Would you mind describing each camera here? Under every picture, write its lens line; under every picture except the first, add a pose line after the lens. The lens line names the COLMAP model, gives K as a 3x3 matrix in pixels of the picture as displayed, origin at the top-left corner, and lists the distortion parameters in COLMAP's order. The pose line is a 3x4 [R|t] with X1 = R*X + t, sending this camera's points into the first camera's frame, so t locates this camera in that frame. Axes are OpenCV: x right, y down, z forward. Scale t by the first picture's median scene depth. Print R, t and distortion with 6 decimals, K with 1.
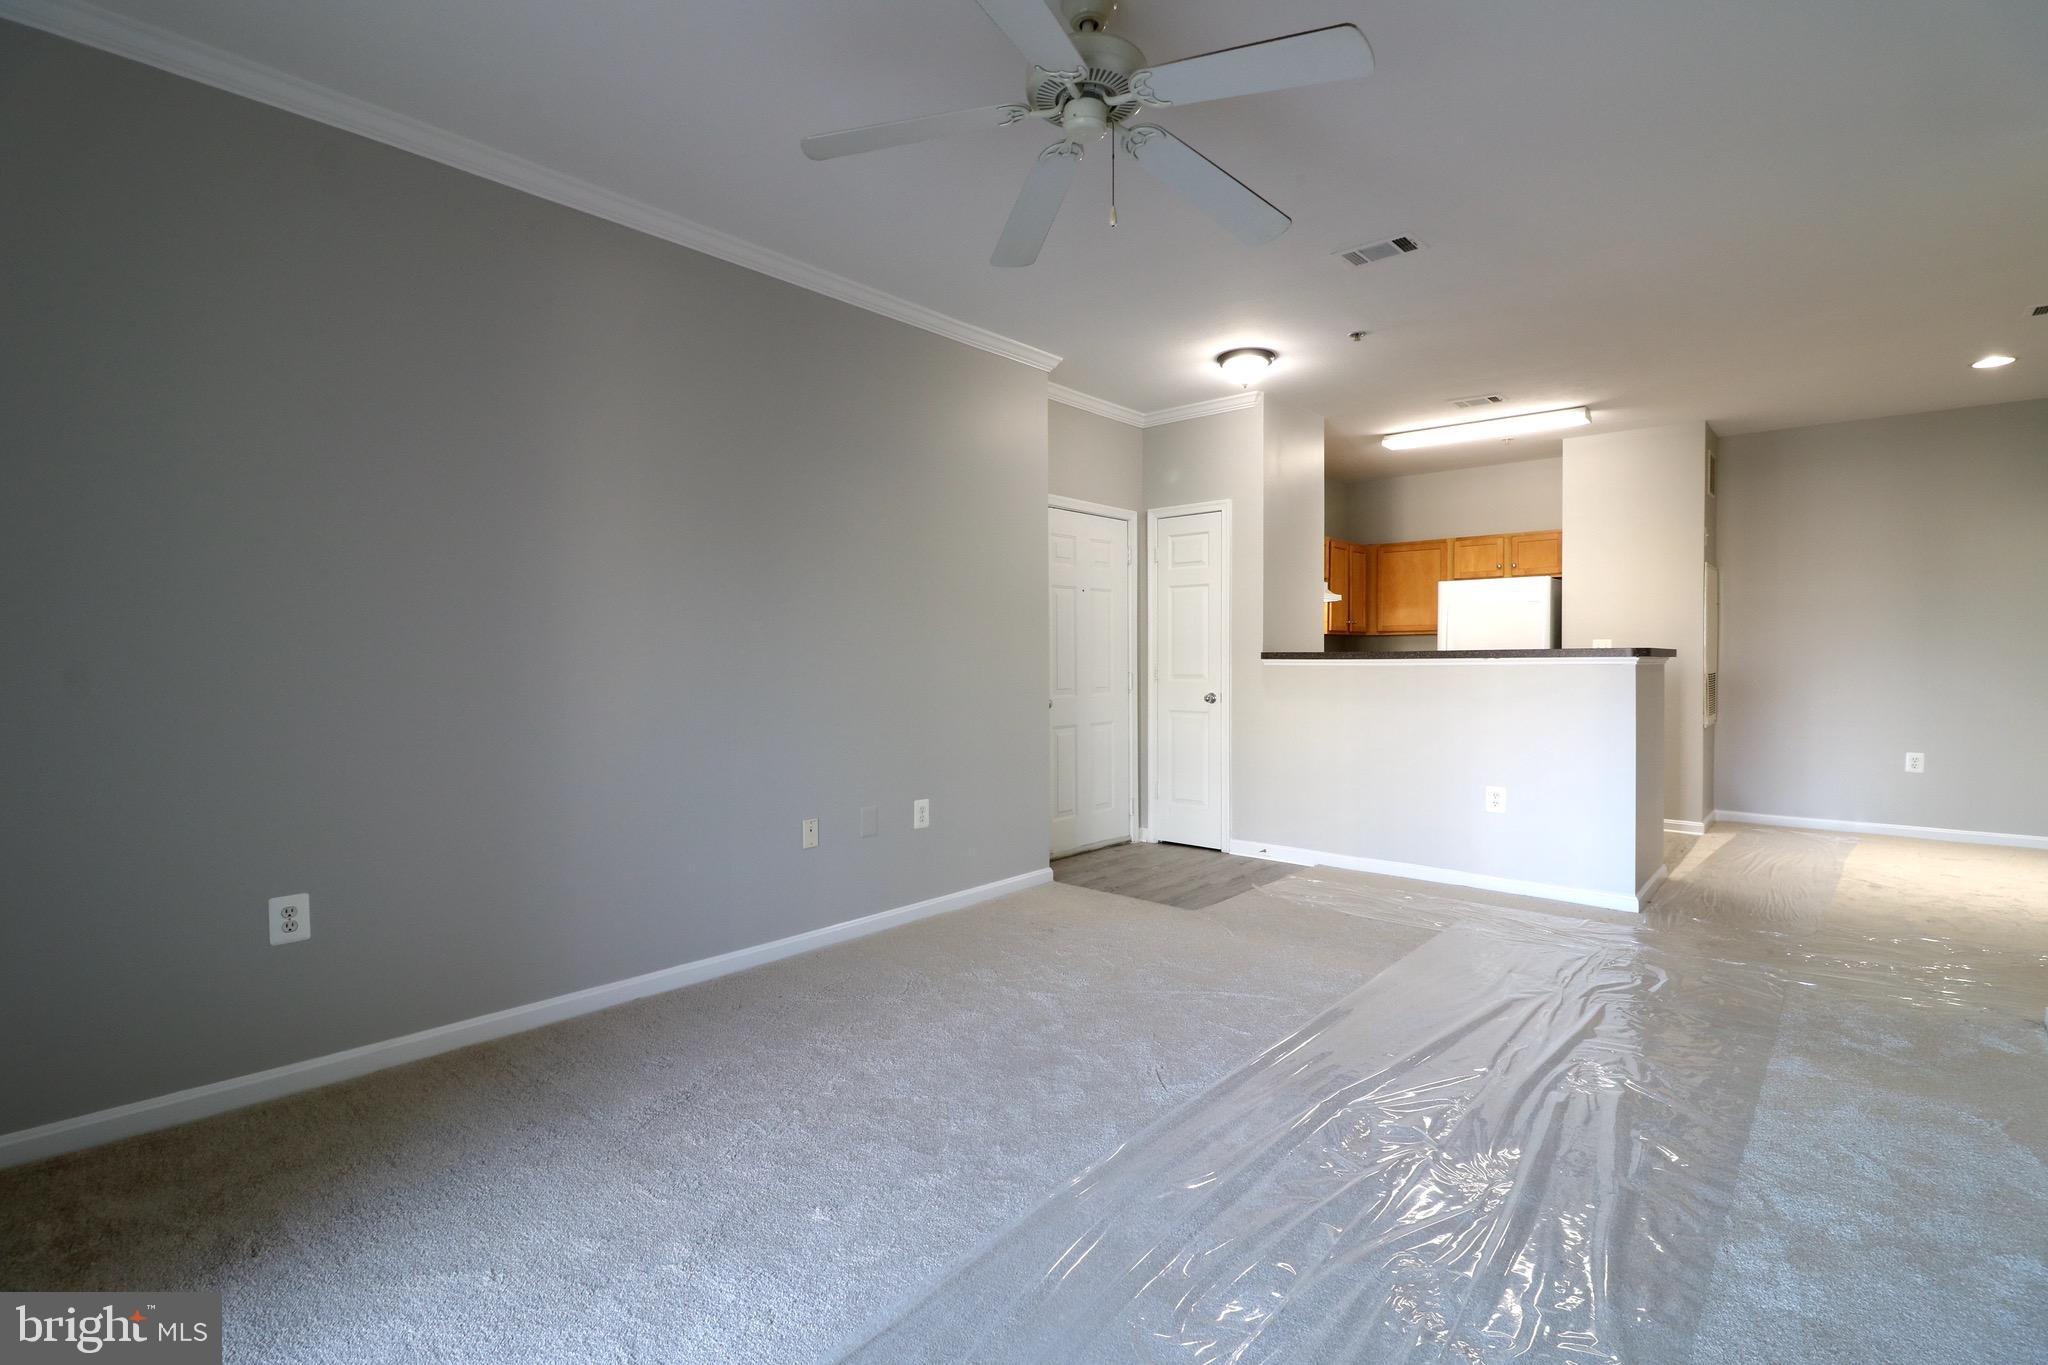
lens RADIAL K [[950.5, 0, 1025.5], [0, 950.5, 667.4], [0, 0, 1]] dist [0.002431, -0.015494]
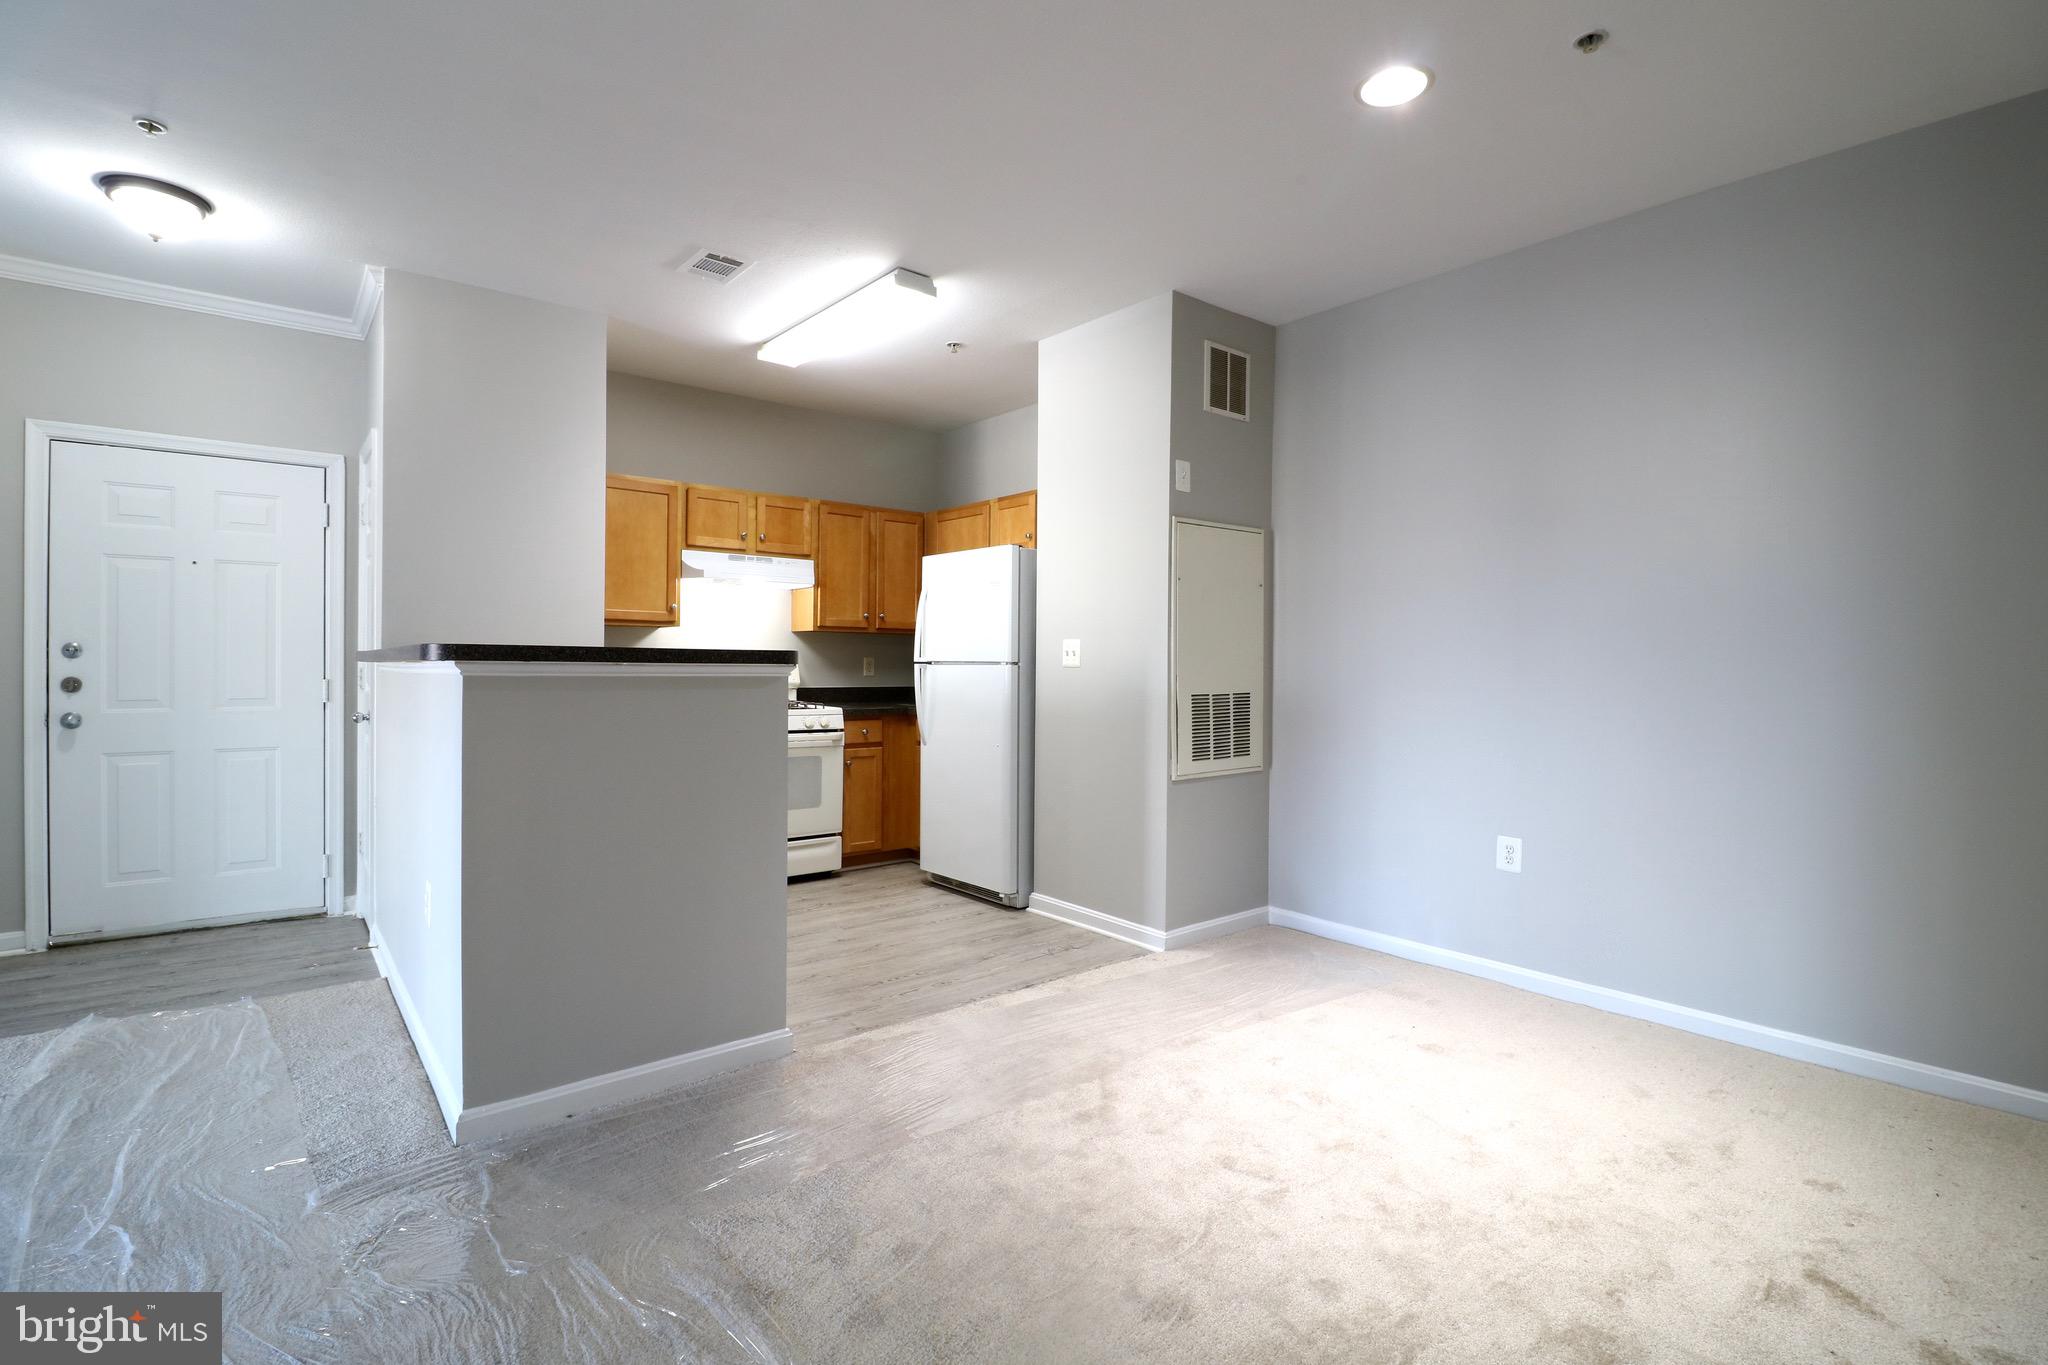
lens RADIAL K [[954.1, 0, 1025.3], [0, 954.1, 670.3], [0, 0, 1]] dist [0.004930, -0.015160]
pose [[0.986631, 0.012502, -0.162489, 0.783300], [-0.013159, 0.999909, -0.002963, -0.006239], [0.162437, 0.005062, 0.986706, 0.392309]]
